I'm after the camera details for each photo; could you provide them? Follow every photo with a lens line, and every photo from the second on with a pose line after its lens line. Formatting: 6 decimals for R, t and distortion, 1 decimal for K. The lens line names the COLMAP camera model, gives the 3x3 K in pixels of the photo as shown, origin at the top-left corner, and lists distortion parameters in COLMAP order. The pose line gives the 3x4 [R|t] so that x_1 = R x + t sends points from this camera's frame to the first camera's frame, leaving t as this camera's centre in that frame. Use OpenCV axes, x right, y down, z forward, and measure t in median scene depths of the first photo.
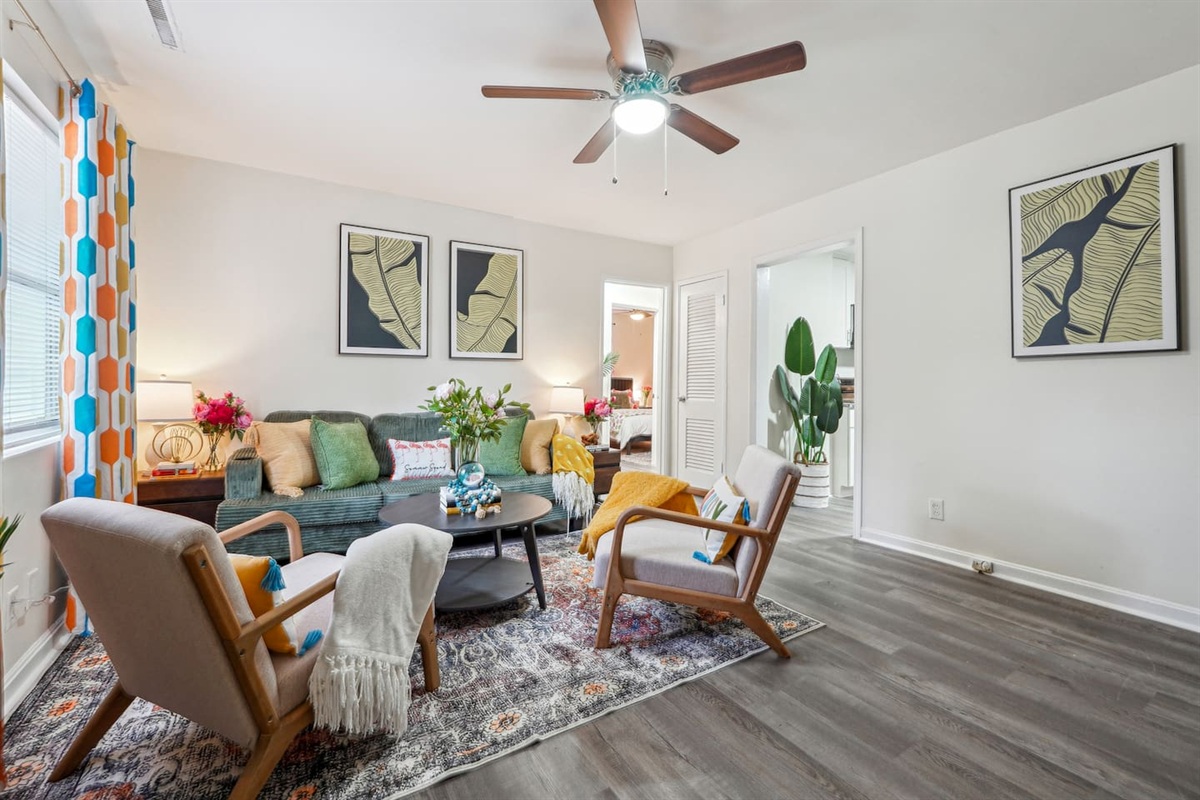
lens RADIAL K [[506.9, 0, 604.3], [0, 506.9, 379.5], [0, 0, 1]] dist [-0.014723, 0.006662]
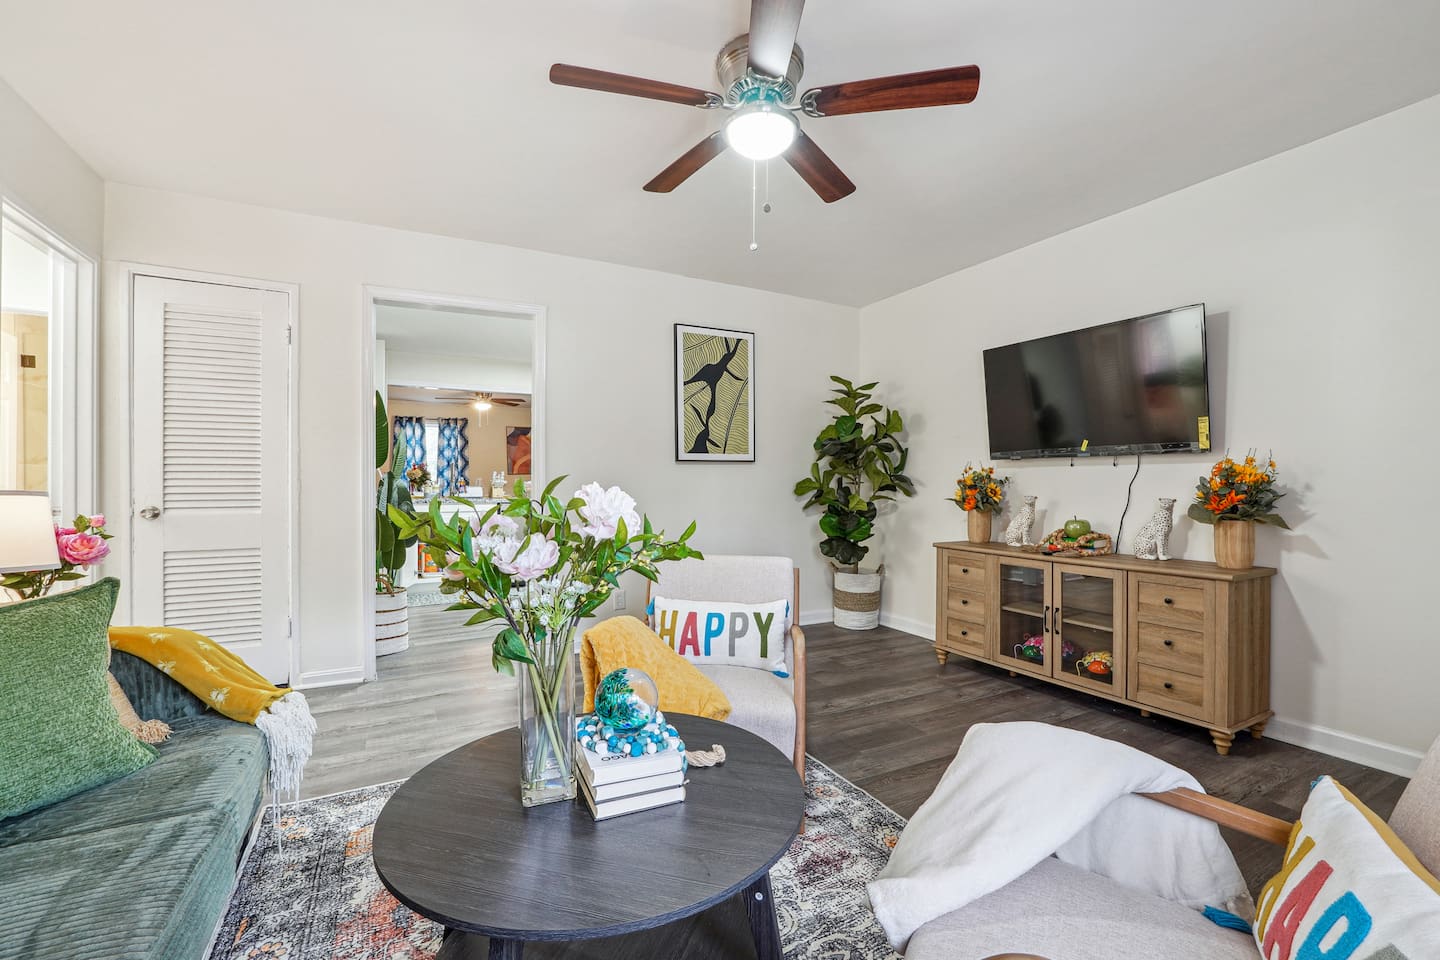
lens RADIAL K [[612.2, 0, 715.7], [0, 612.2, 484.7], [0, 0, 1]] dist [-0.011687, -0.000101]
pose [[0.085851, -0.007549, 0.996279, -0.776807], [-0.010136, 0.999913, 0.008450, 0.000926], [-0.996256, -0.010824, 0.085767, 0.890916]]
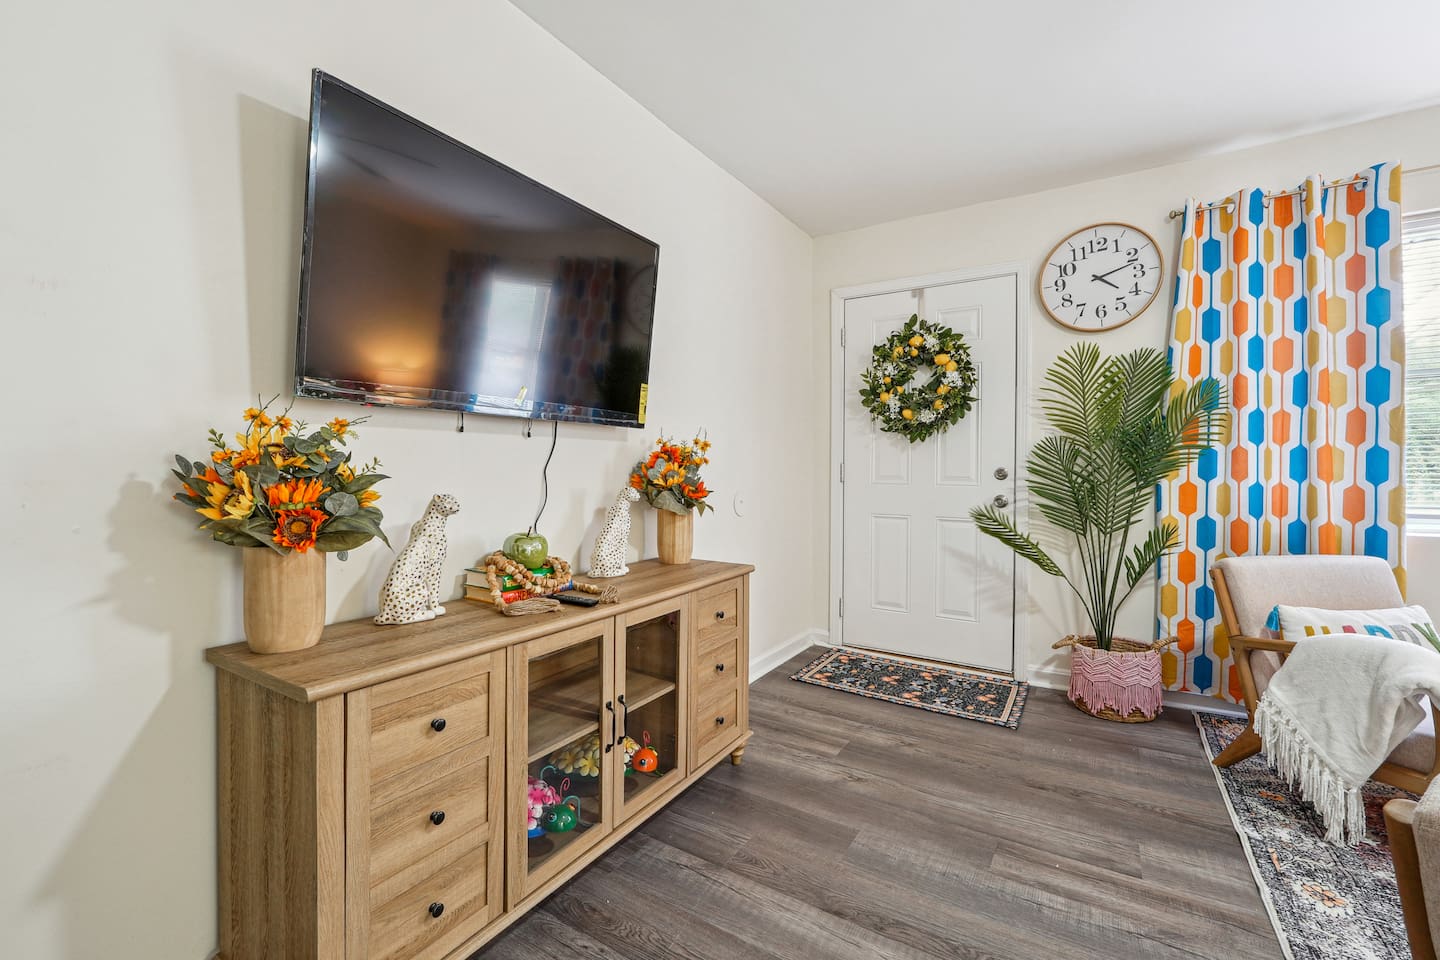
lens RADIAL K [[602.4, 0, 713.1], [0, 602.4, 476.3], [0, 0, 1]] dist [-0.011525, 0.000831]
pose [[-0.907786, -0.003757, -0.419417, 0.707302], [-0.005023, 0.999986, 0.001915, 0.010822], [0.419403, 0.003846, -0.907792, 0.948532]]
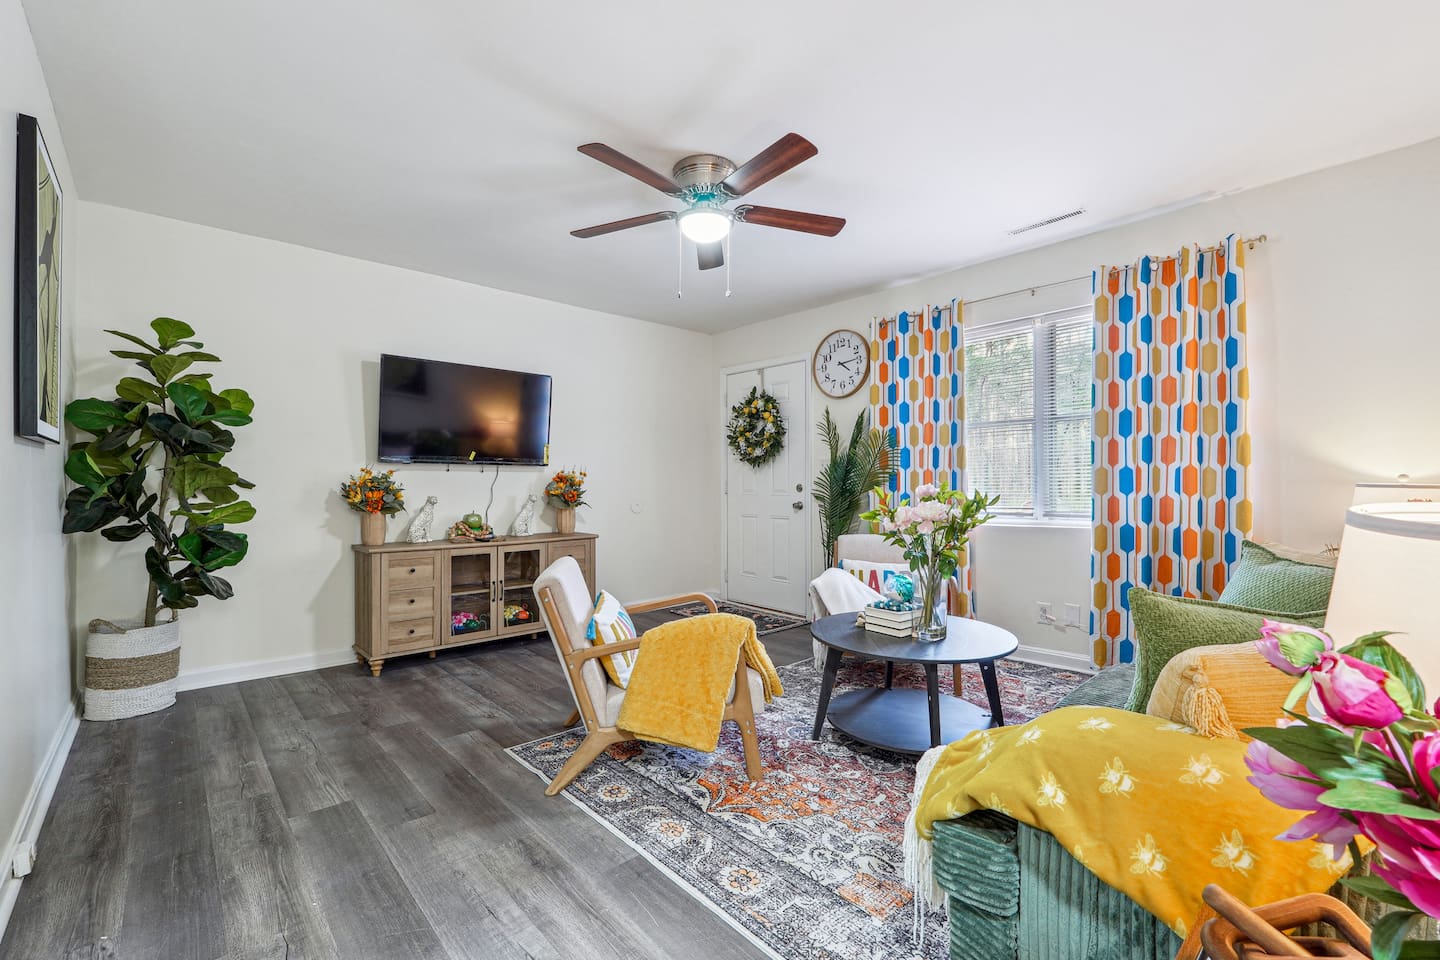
lens RADIAL K [[612.2, 0, 715.7], [0, 612.2, 484.7], [0, 0, 1]] dist [-0.011687, -0.000101]
pose [[-0.985596, -0.003205, -0.169089, 0.231967], [-0.001269, 0.999932, -0.011553, 0.018357], [0.169115, -0.011172, -0.985533, 2.009616]]
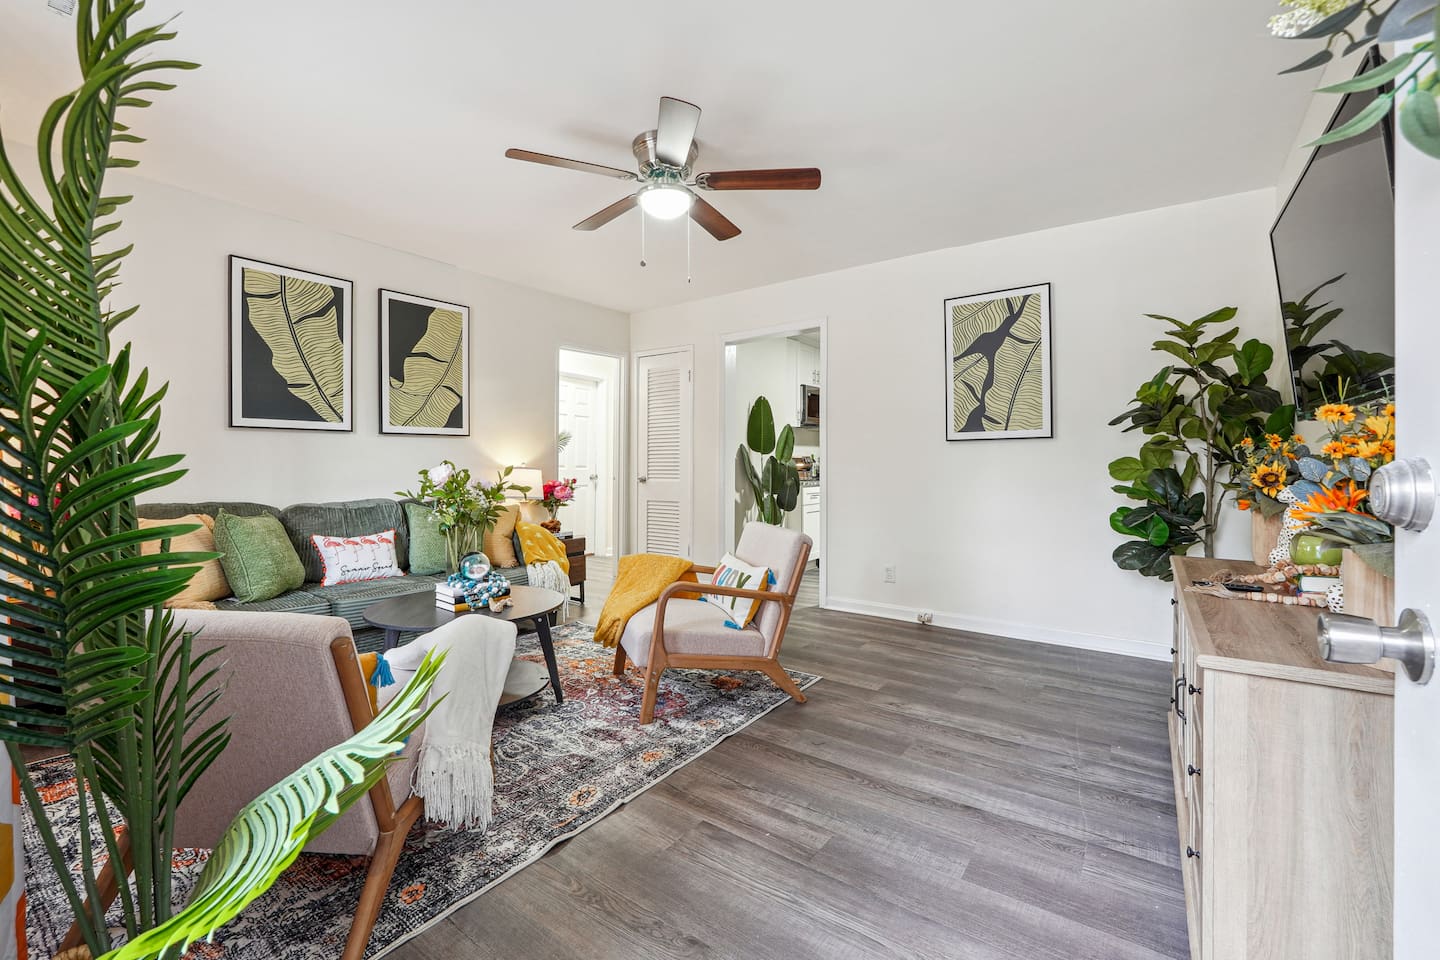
lens RADIAL K [[600.4, 0, 716.1], [0, 600.4, 460.2], [0, 0, 1]] dist [-0.003054, 0.000160]
pose [[0.931893, -0.003516, 0.362715, -0.252231], [0.001206, 0.999978, 0.006595, -0.008485], [-0.362730, -0.005708, 0.931877, -0.153363]]
